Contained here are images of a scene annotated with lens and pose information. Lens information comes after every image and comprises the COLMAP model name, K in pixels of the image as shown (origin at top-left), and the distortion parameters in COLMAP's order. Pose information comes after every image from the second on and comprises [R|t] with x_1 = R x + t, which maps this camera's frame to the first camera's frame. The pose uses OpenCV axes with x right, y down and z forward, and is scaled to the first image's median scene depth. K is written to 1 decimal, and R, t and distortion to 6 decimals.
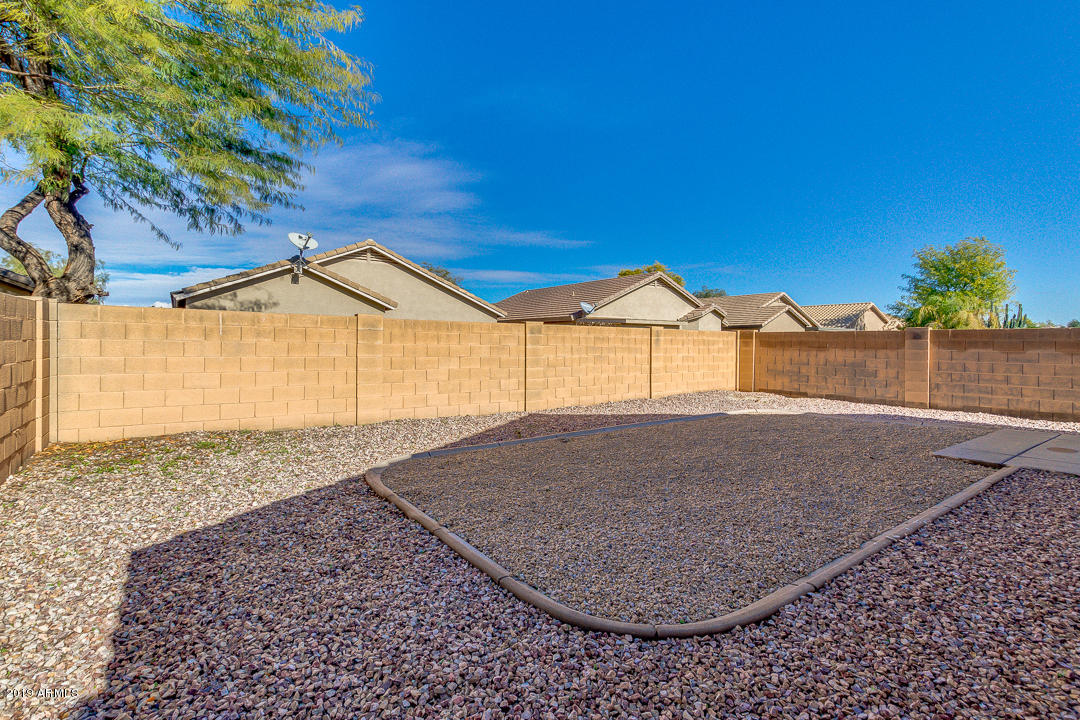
lens RADIAL K [[499.6, 0, 535.6], [0, 499.6, 353.7], [0, 0, 1]] dist [0.007517, -0.004587]
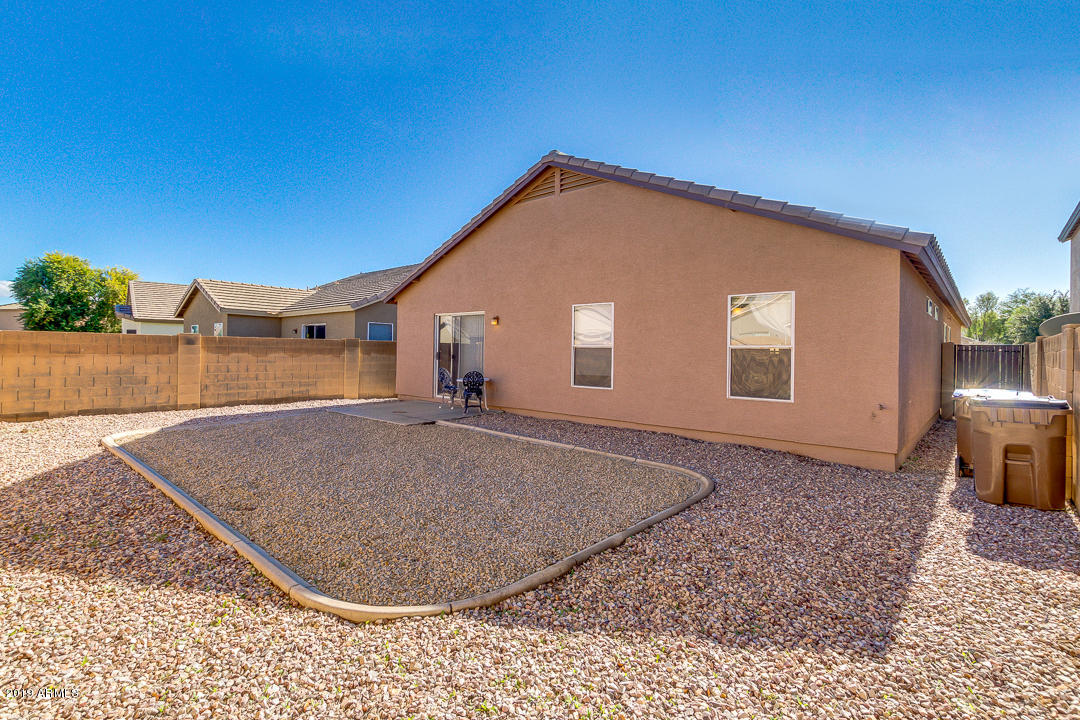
lens RADIAL K [[499.6, 0, 540.4], [0, 499.6, 354.9], [0, 0, 1]] dist [0.007517, -0.004587]
pose [[-0.226674, -0.010626, 0.973913, -0.445161], [0.011223, 0.999846, 0.013521, -0.013081], [-0.973906, 0.013995, -0.226520, 0.525870]]
